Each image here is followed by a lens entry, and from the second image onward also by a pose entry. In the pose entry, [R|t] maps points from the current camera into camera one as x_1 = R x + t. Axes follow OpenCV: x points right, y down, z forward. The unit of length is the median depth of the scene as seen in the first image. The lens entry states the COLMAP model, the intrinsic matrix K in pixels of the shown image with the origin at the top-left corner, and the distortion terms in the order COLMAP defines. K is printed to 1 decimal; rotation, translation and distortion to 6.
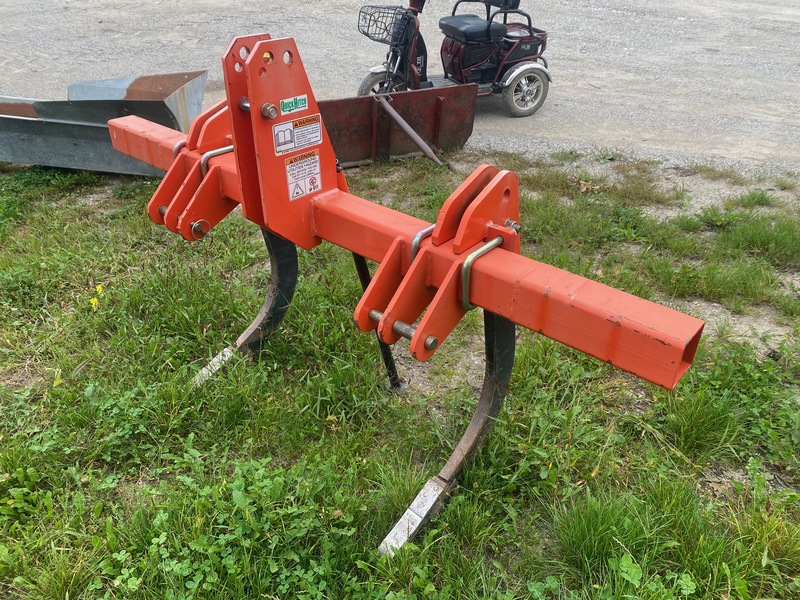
lens RADIAL K [[613.2, 0, 400.0], [0, 613.2, 300.0], [0, 0, 1]] dist [0.035383, -0.042068]
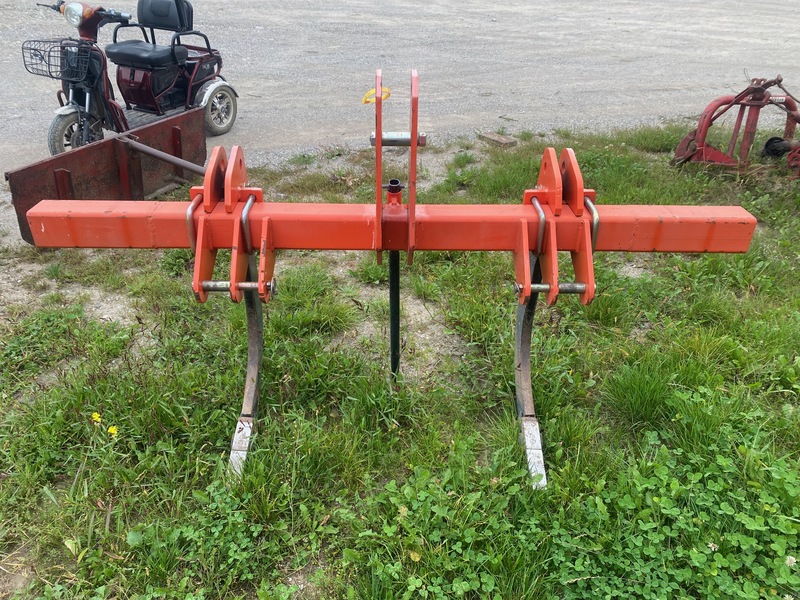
lens RADIAL K [[613.2, 0, 400.0], [0, 613.2, 300.0], [0, 0, 1]] dist [0.035383, -0.042068]
pose [[0.748873, -0.334972, 0.571824, -0.290935], [0.344017, 0.933982, 0.096591, -0.048835], [-0.566429, 0.124383, 0.814670, 0.056352]]
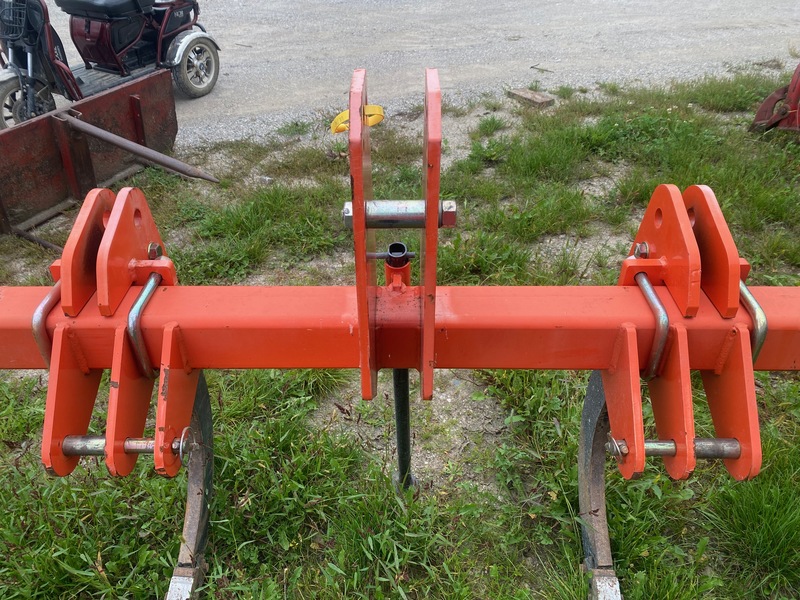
lens RADIAL K [[617.4, 0, 395.5], [0, 617.4, 294.0], [0, 0, 1]] dist [0.005831, 0.006269]
pose [[0.764695, -0.384486, 0.517118, -0.167666], [0.353267, 0.921285, 0.162592, -0.105070], [-0.538928, 0.058348, 0.840329, 0.179661]]
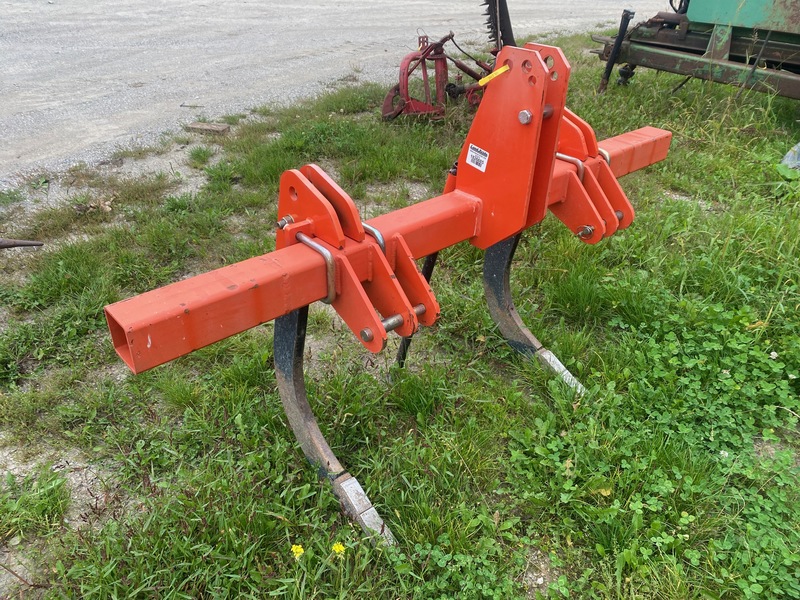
lens RADIAL K [[613.2, 0, 400.0], [0, 613.2, 300.0], [0, 0, 1]] dist [0.035383, -0.042068]
pose [[0.125300, -0.523523, 0.842747, -0.416167], [0.500464, 0.766801, 0.401936, -0.192455], [-0.856642, 0.371402, 0.358085, 0.297825]]
